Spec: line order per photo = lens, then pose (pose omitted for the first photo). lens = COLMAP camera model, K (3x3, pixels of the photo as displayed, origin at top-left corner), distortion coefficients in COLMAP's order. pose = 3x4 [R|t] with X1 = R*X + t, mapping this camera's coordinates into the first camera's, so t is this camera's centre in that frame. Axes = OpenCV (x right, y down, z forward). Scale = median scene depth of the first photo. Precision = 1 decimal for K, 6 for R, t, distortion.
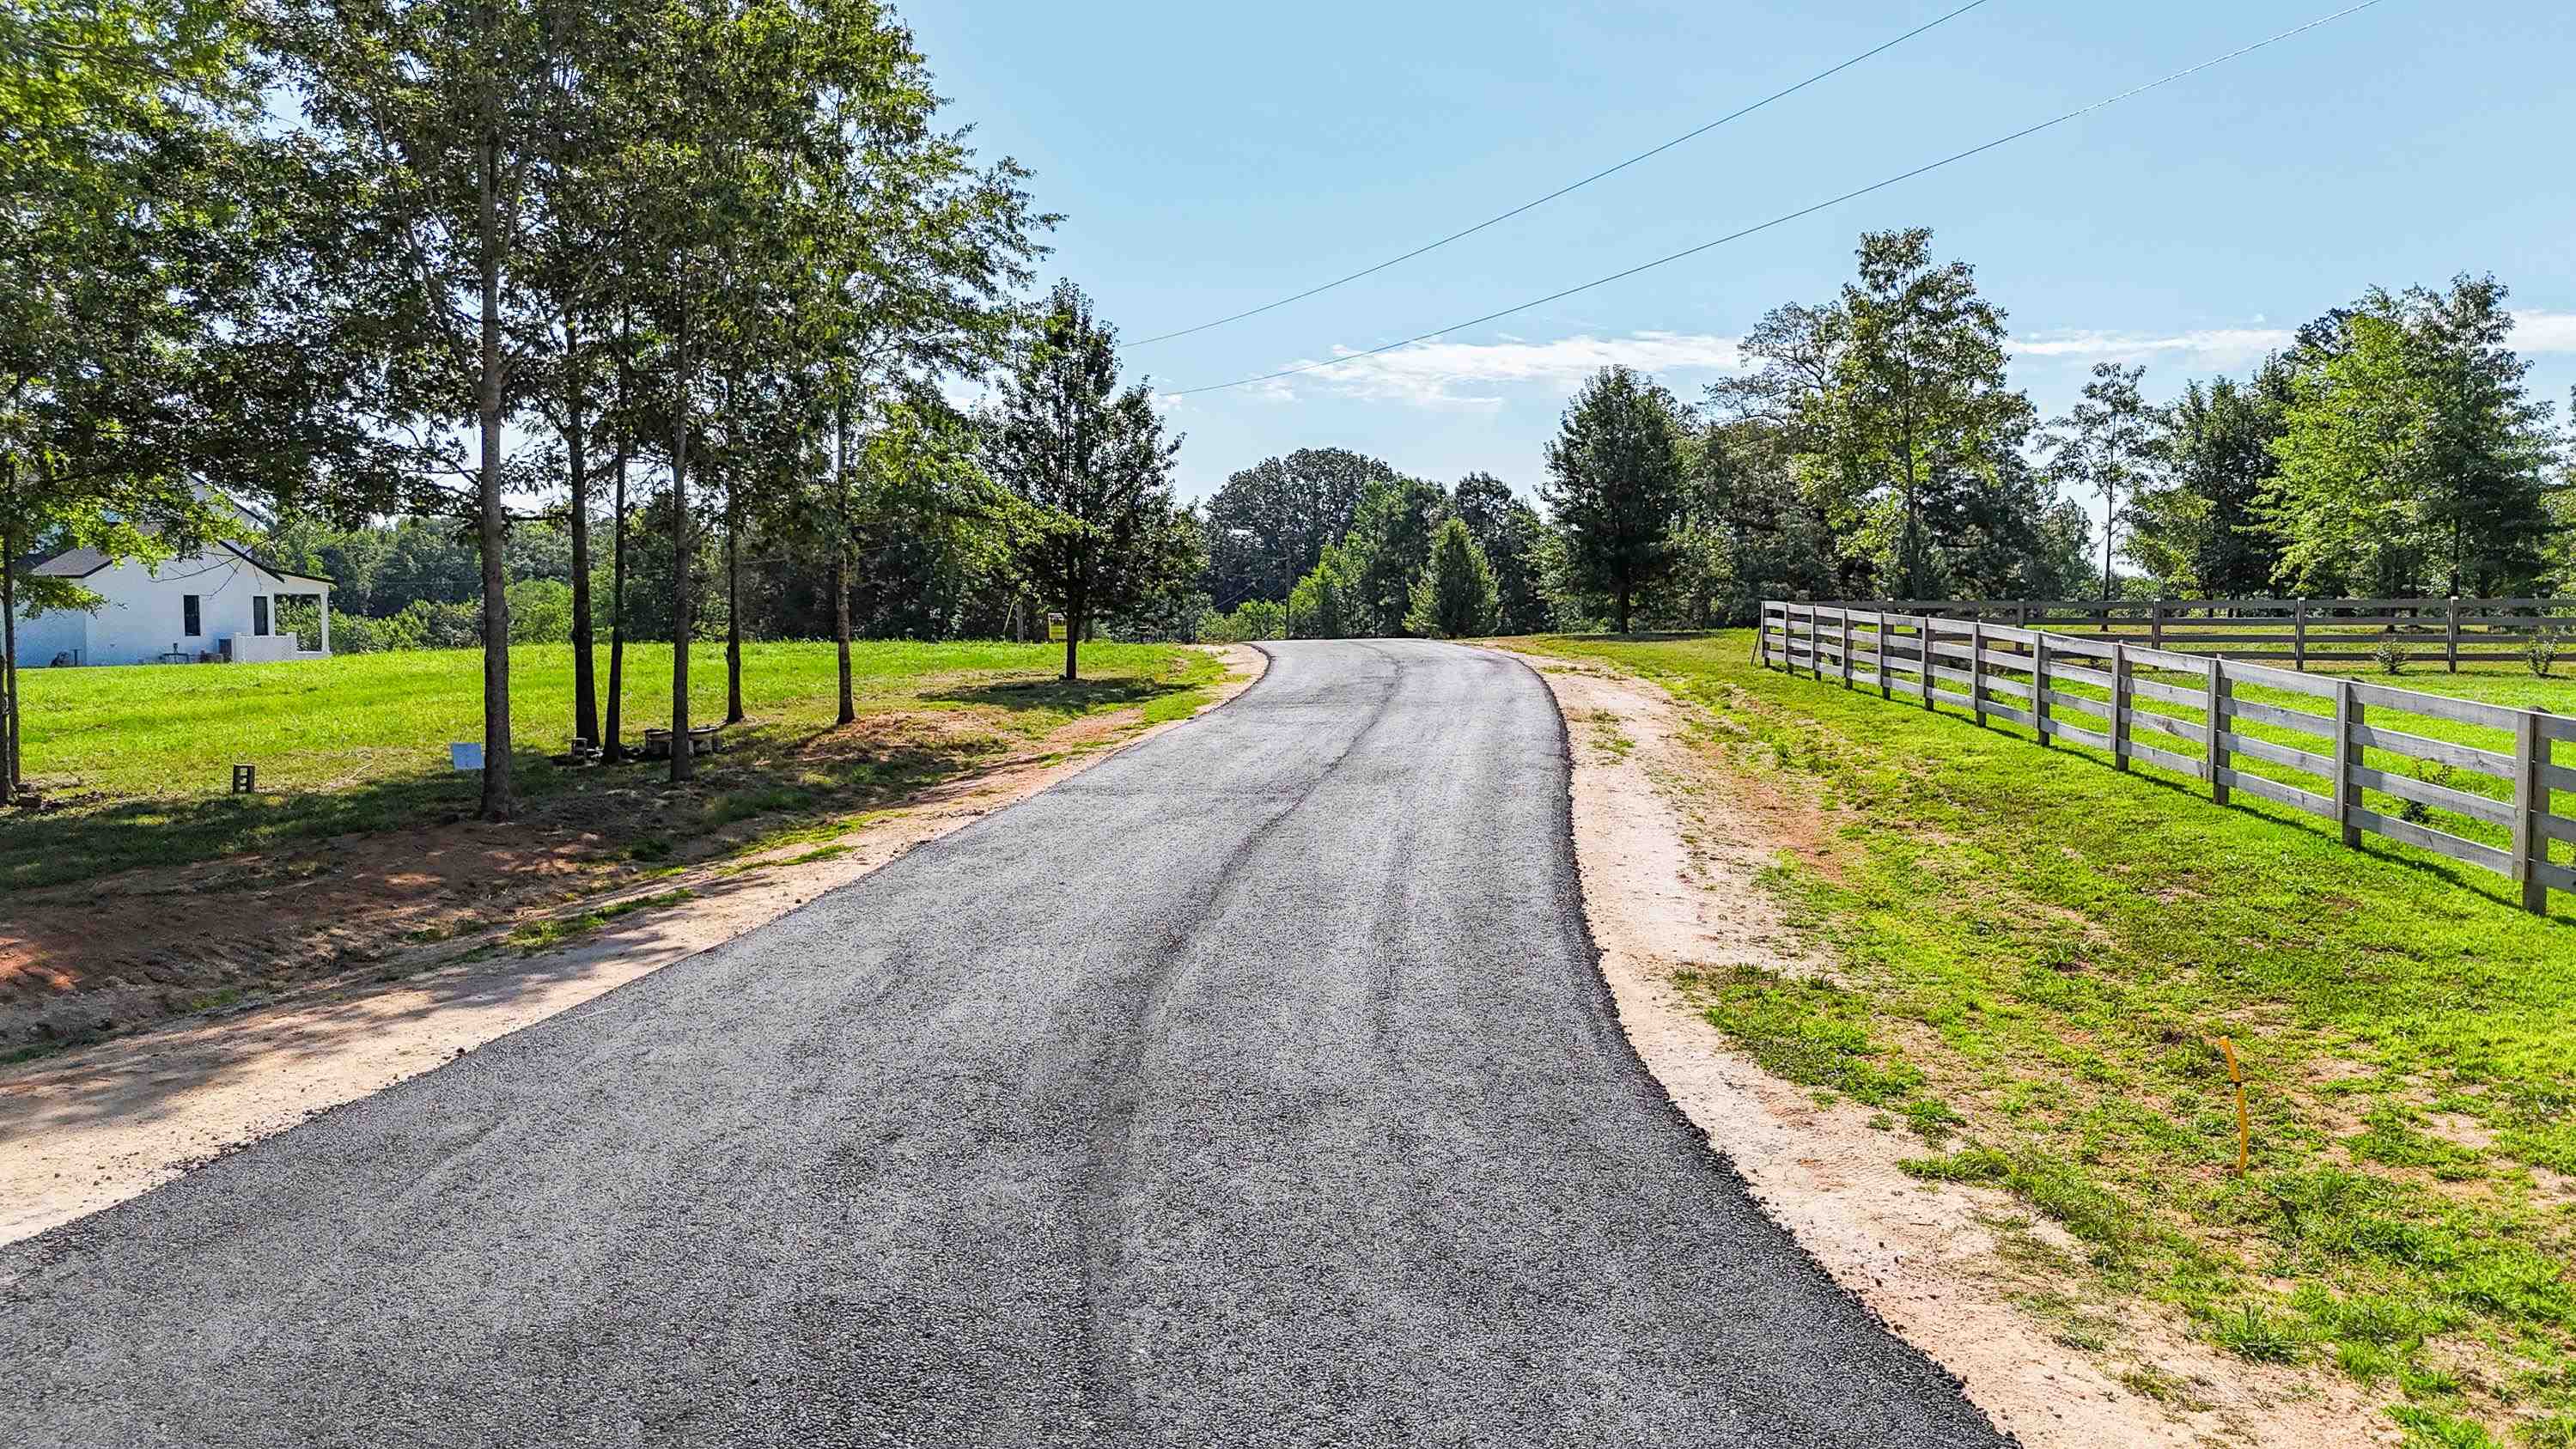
lens RADIAL K [[1892.0, 0, 1294.6], [0, 1892.0, 729.8], [0, 0, 1]] dist [0.071607, -0.069948]
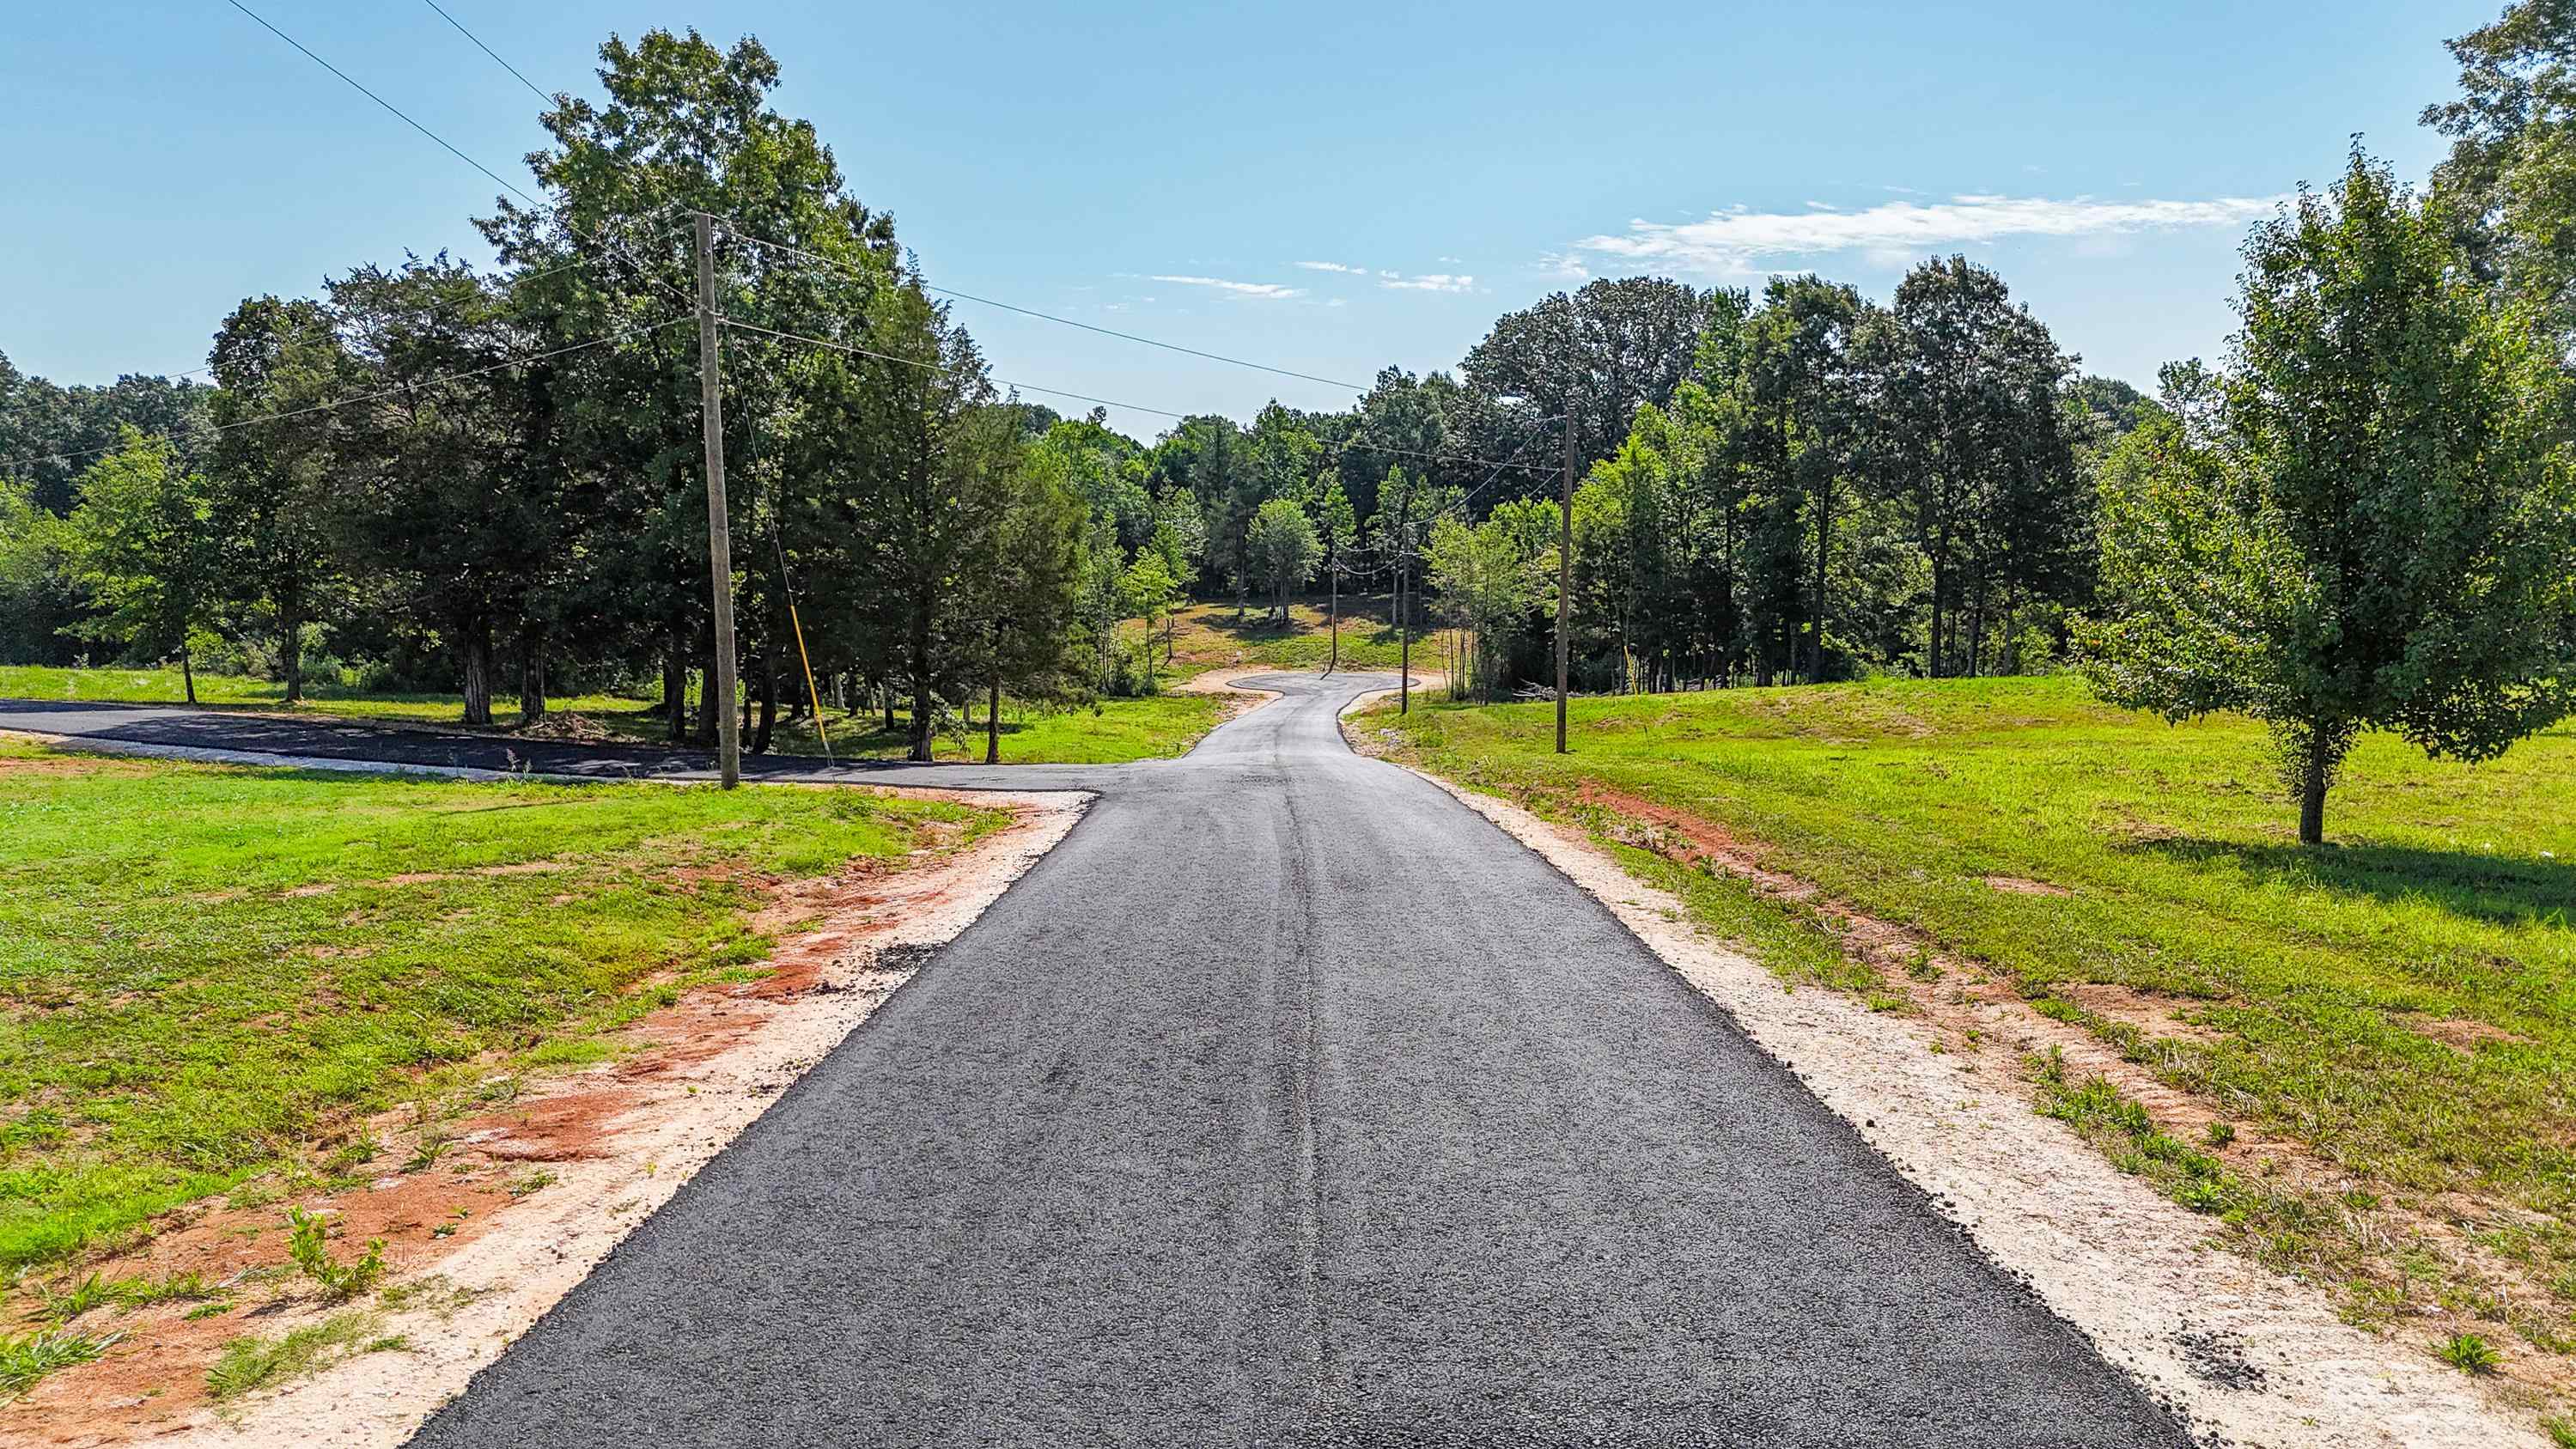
lens RADIAL K [[1892.0, 0, 1294.6], [0, 1892.0, 729.8], [0, 0, 1]] dist [0.071607, -0.069948]
pose [[0.988551, 0.013714, -0.150265, 0.000470], [-0.004822, 0.998224, 0.059383, -0.022425], [0.150813, -0.057979, 0.986861, 0.279661]]
